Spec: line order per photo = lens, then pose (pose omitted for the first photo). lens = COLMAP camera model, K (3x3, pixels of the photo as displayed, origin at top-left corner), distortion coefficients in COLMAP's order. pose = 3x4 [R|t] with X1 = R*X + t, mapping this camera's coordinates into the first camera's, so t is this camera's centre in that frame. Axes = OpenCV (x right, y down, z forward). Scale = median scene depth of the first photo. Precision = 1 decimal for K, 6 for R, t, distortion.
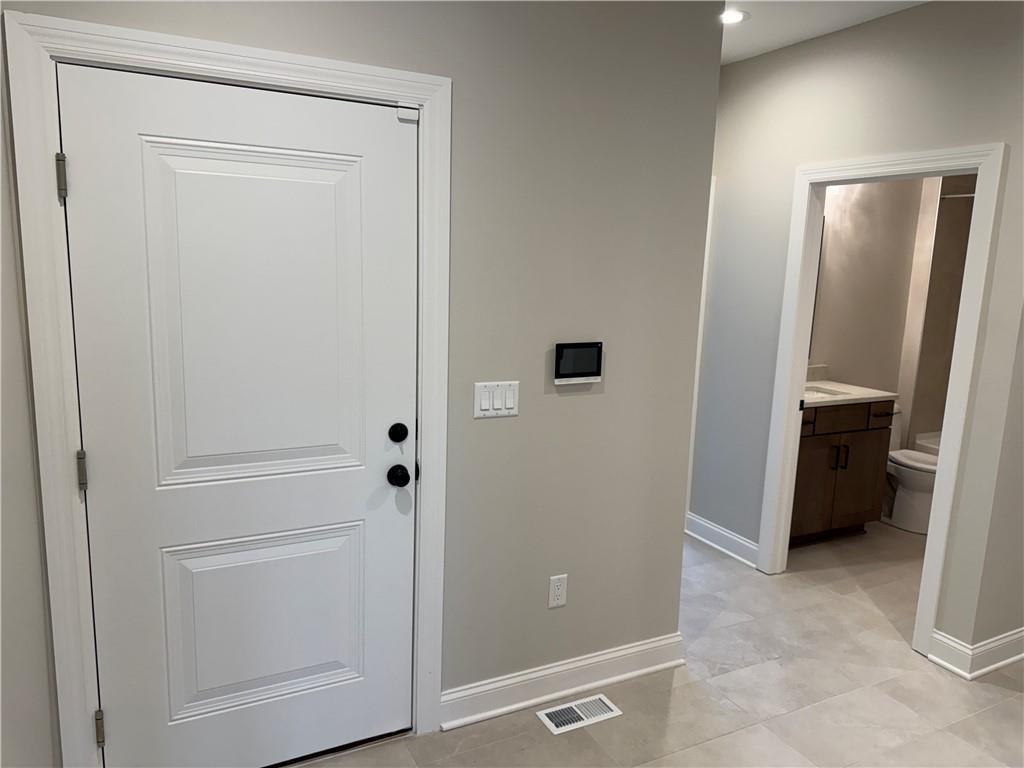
lens RADIAL K [[724.7, 0, 513.3], [0, 724.7, 390.4], [0, 0, 1]] dist [0.046641, -0.055553]
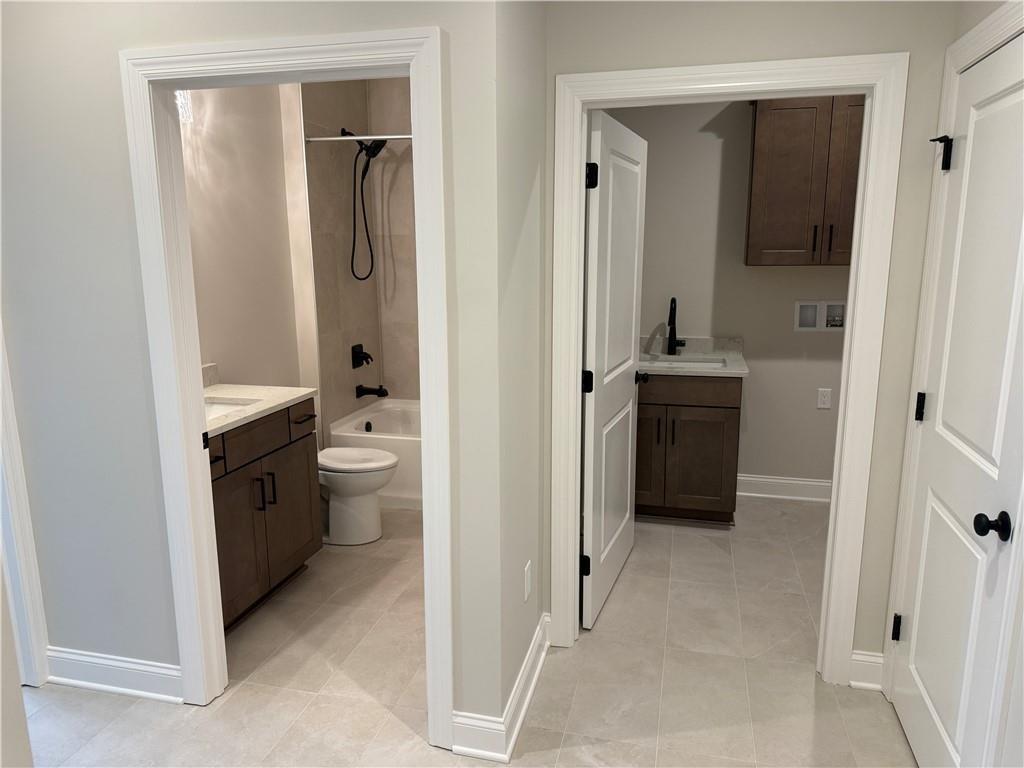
lens RADIAL K [[724.7, 0, 509.8], [0, 724.7, 382.2], [0, 0, 1]] dist [0.046641, -0.055553]
pose [[0.662941, -0.182115, 0.726185, 0.104057], [0.161800, 0.981892, 0.098533, -0.045883], [-0.730979, 0.052175, 0.680402, 0.328684]]
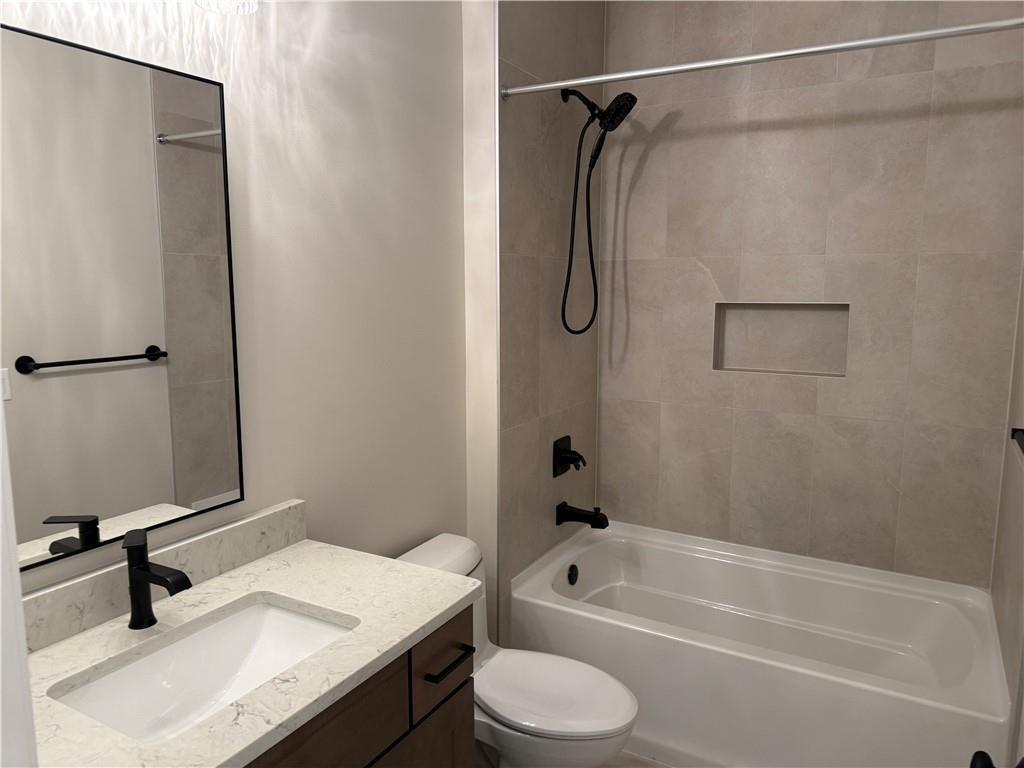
lens RADIAL K [[724.7, 0, 506.3], [0, 724.7, 386.0], [0, 0, 1]] dist [0.046641, -0.055553]
pose [[0.840767, -0.114956, 0.529051, 0.364972], [0.118891, 0.992548, 0.026727, -0.102771], [-0.528181, 0.040429, 0.848169, 0.697442]]
